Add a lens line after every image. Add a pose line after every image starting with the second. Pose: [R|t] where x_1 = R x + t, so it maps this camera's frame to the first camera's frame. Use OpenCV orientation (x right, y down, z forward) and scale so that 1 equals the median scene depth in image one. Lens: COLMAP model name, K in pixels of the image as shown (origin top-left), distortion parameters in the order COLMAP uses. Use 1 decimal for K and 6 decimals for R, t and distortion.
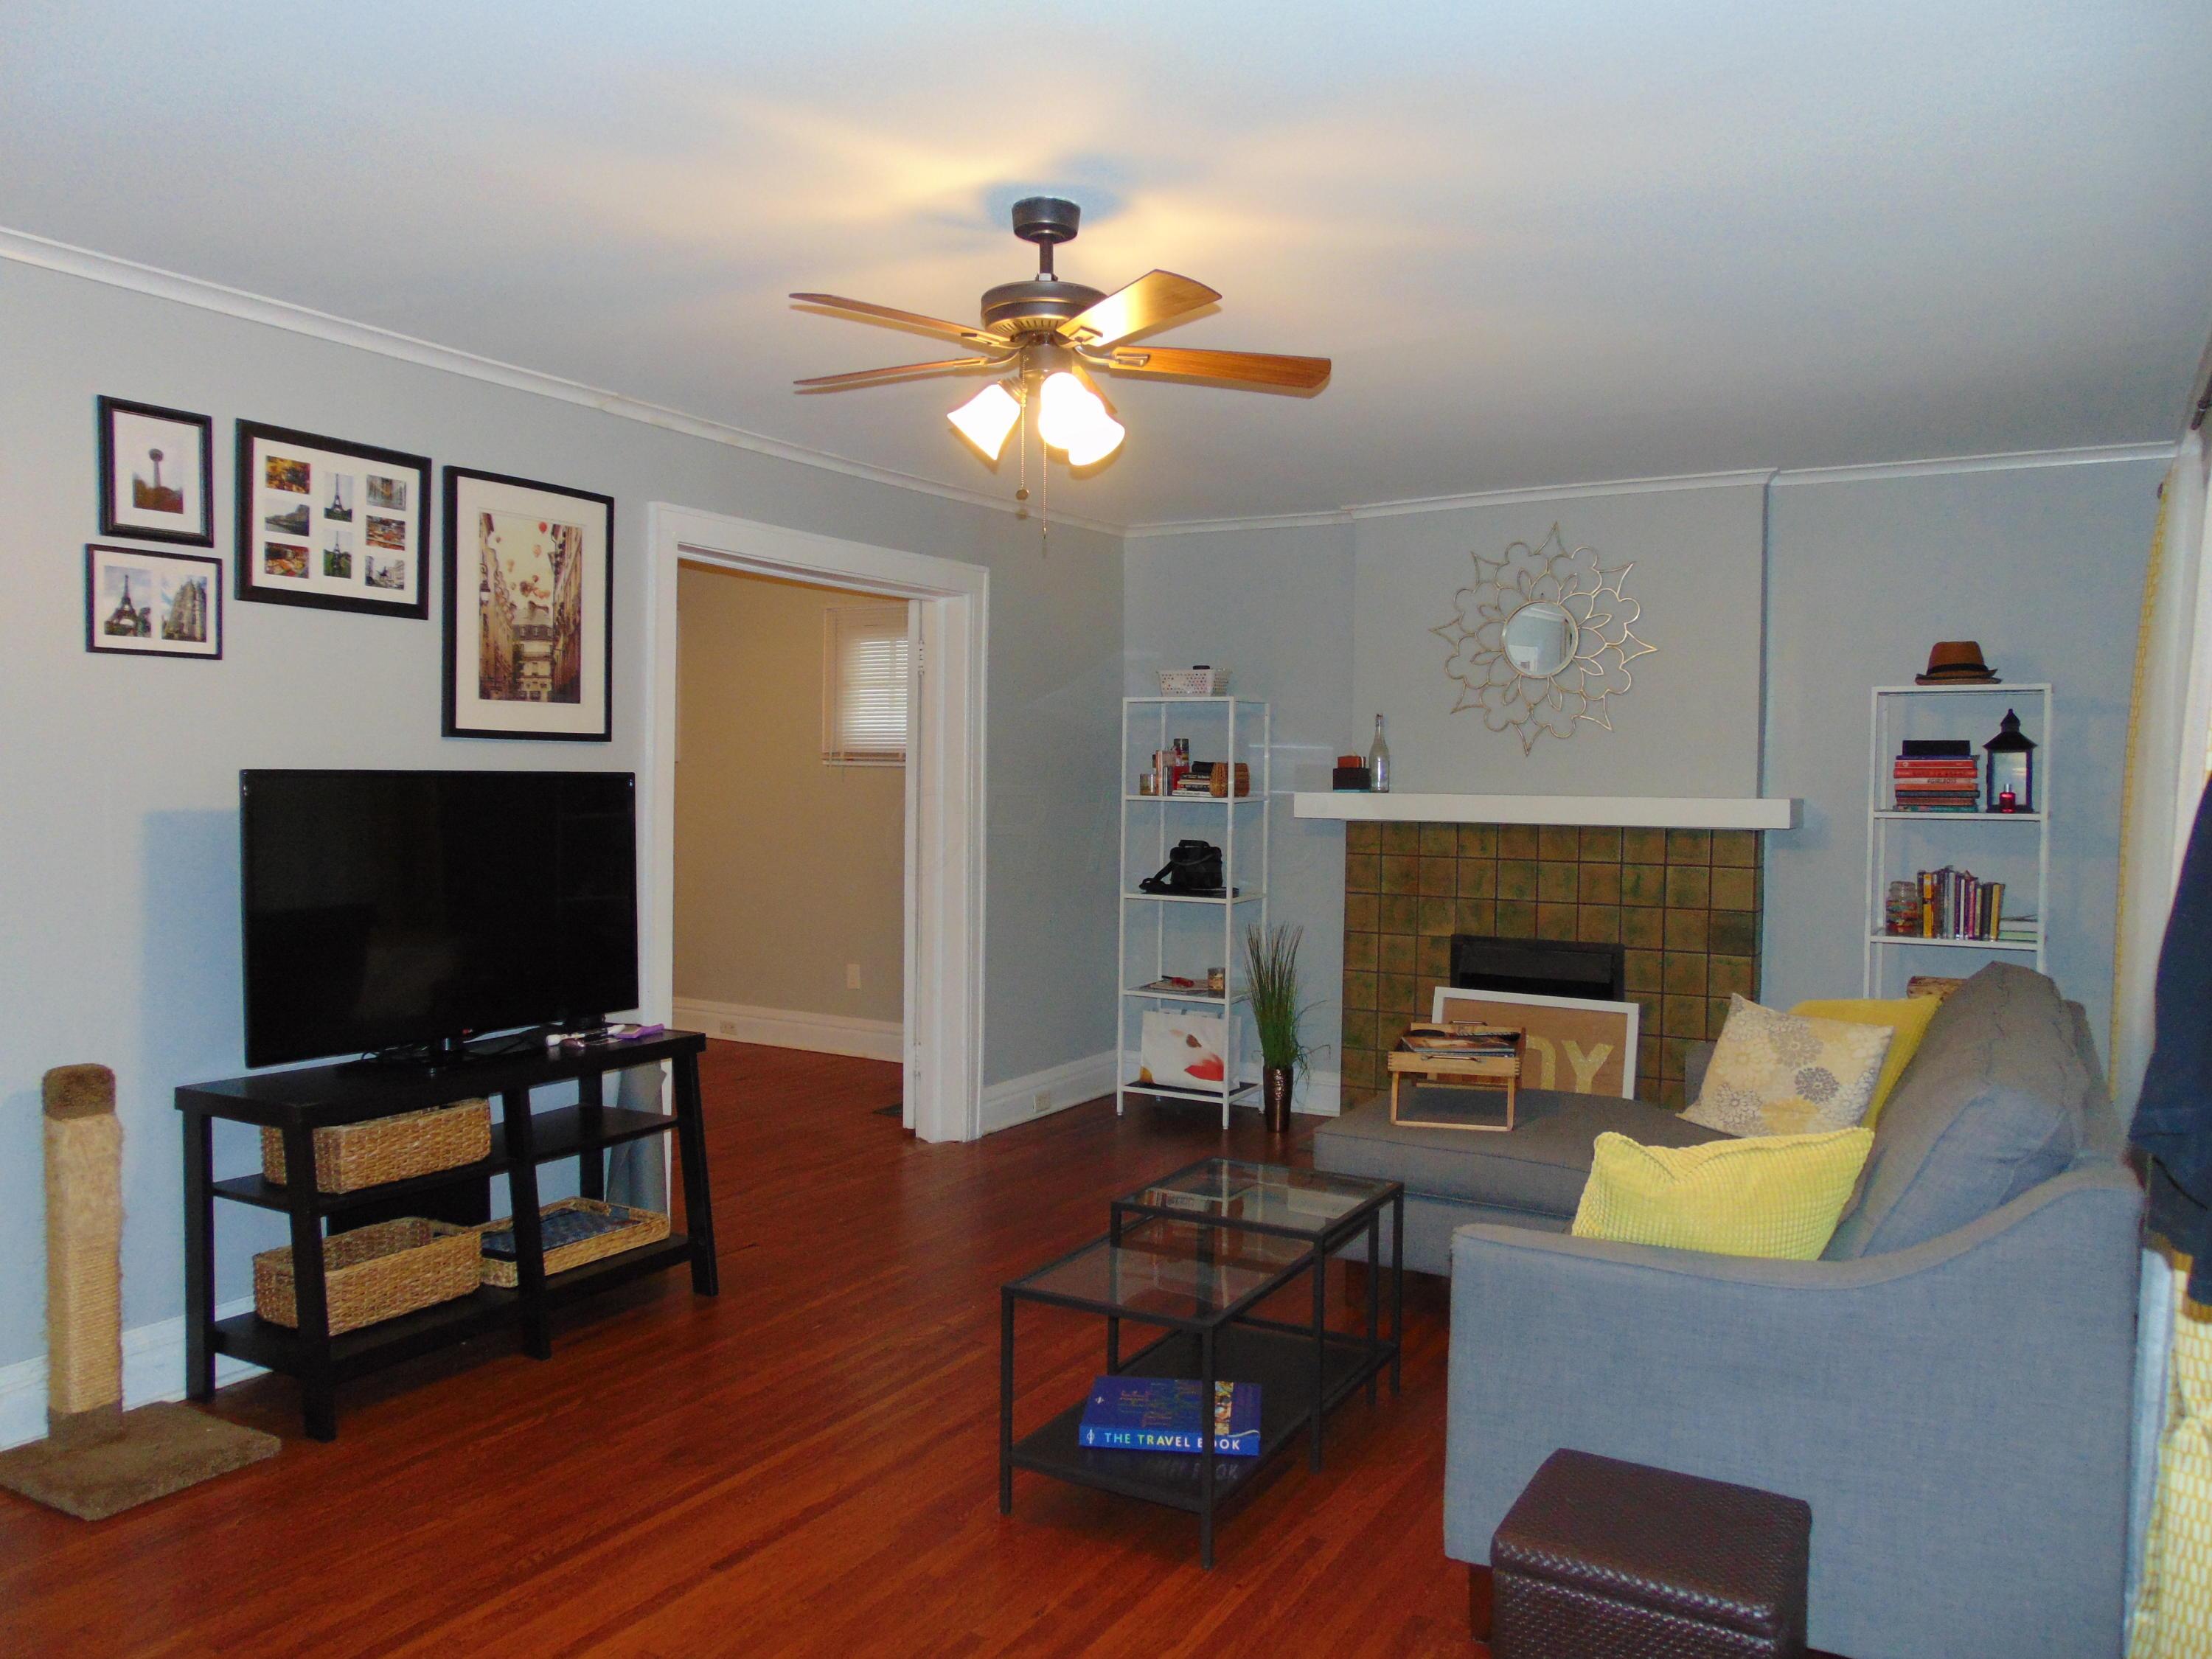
lens RADIAL K [[1659.6, 0, 1107.1], [0, 1659.6, 833.9], [0, 0, 1]] dist [-0.021216, 0.072785]
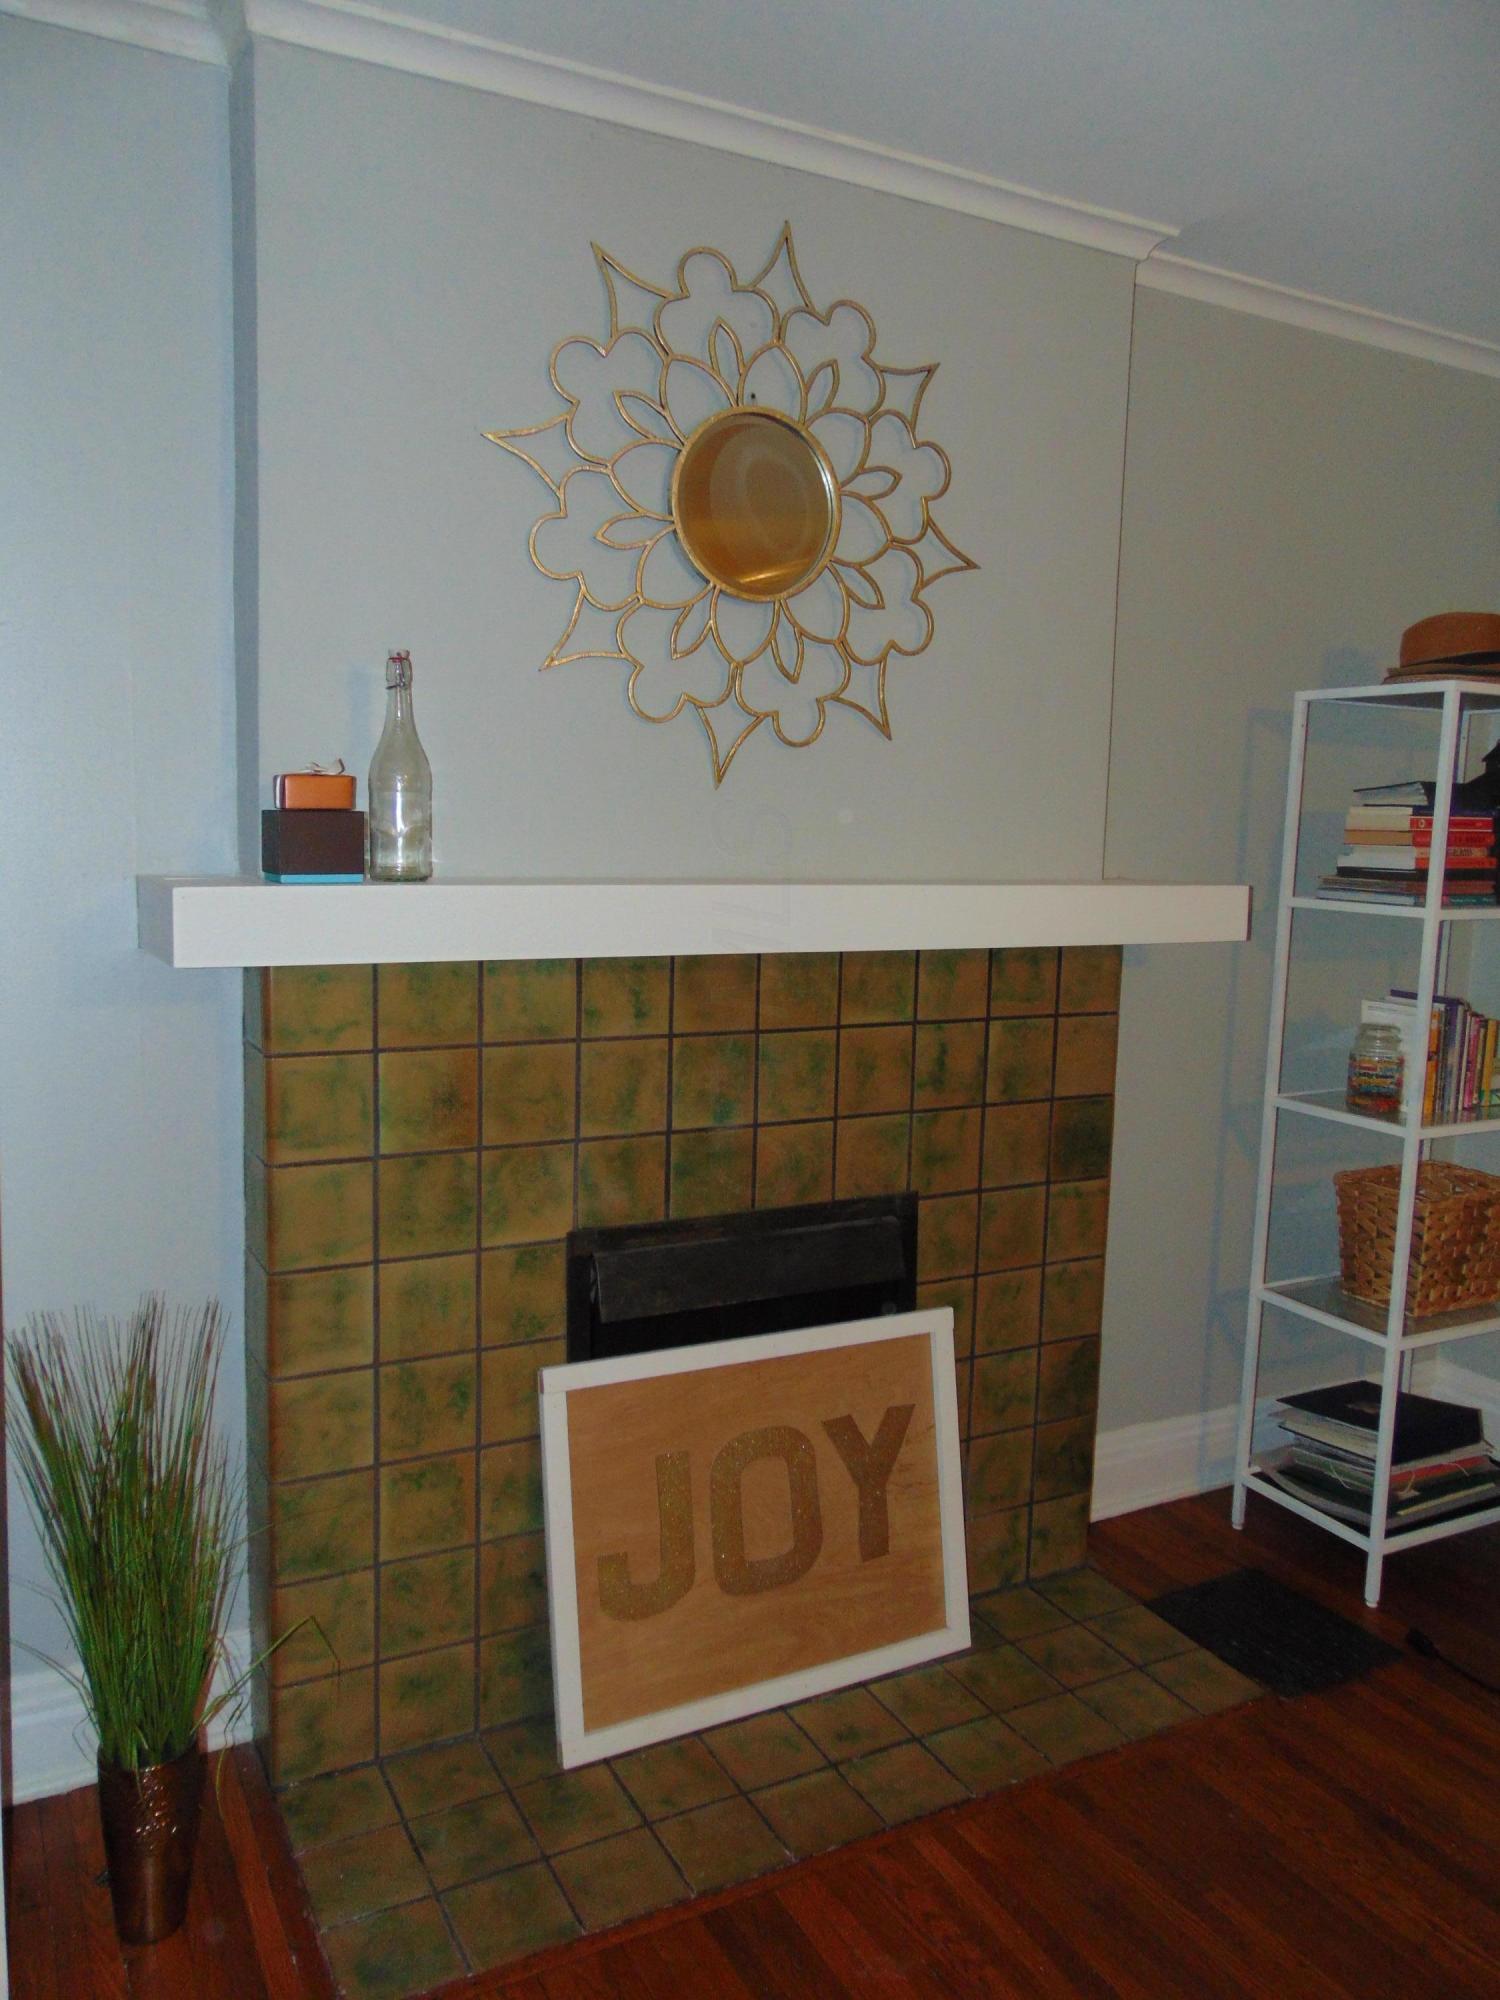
lens RADIAL K [[1500.6, 0, 753.4], [0, 1500.6, 986.6], [0, 0, 1]] dist [-0.021216, 0.072785]
pose [[0.529745, -0.095782, 0.842731, -0.068409], [0.008143, 0.994132, 0.107871, -0.037350], [-0.848118, -0.050282, 0.527416, 0.784141]]
